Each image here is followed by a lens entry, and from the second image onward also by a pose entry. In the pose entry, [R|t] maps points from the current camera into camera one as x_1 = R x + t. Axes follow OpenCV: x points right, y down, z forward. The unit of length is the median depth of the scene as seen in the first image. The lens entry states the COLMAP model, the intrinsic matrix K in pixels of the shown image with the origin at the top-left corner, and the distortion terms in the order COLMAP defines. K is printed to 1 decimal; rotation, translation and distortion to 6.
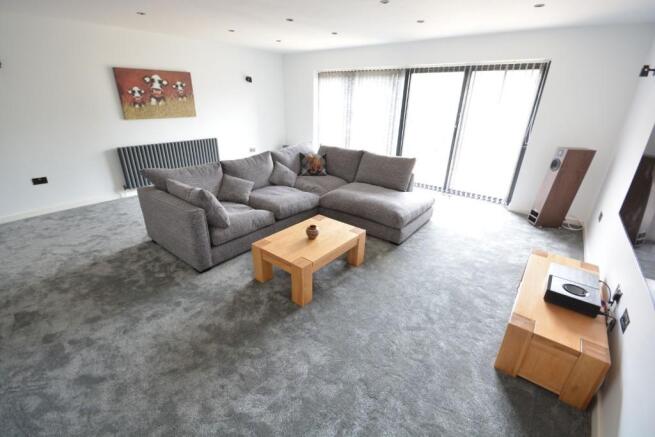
lens RADIAL K [[288.9, 0, 325.9], [0, 288.9, 219.3], [0, 0, 1]] dist [-0.002945, -0.001164]
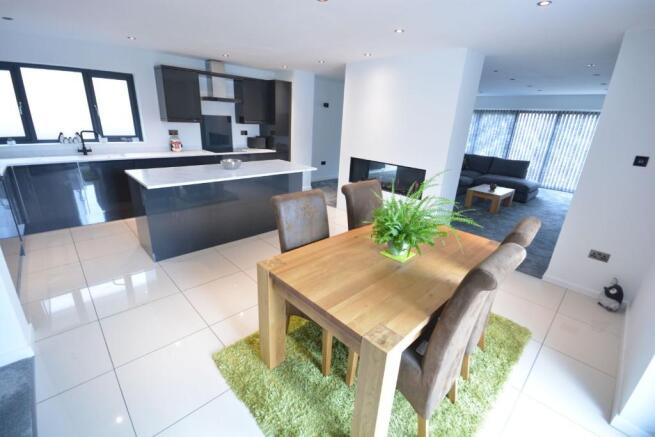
lens RADIAL K [[288.9, 0, 325.9], [0, 288.9, 219.3], [0, 0, 1]] dist [-0.002945, -0.001164]
pose [[0.991658, 0.065015, -0.111303, -0.678855], [-0.072499, 0.995276, -0.064568, 0.336289], [0.106580, 0.072098, 0.991687, -0.837768]]
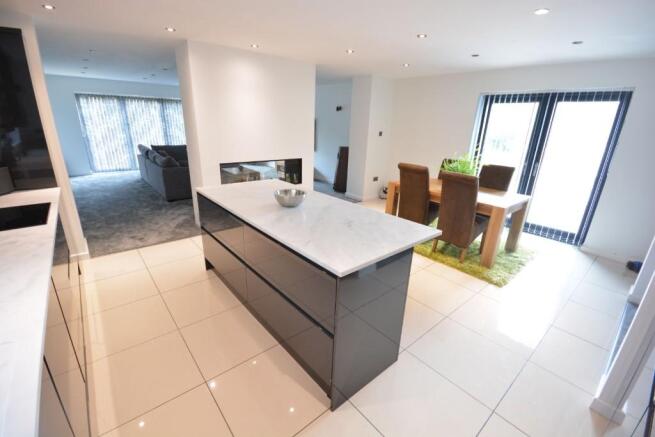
lens RADIAL K [[288.9, 0, 325.9], [0, 288.9, 219.3], [0, 0, 1]] dist [-0.002945, -0.001164]
pose [[0.181281, -0.328659, 0.926888, -1.582233], [0.356199, 0.900451, 0.249620, 0.061487], [-0.916657, 0.284906, 0.280303, -0.223396]]
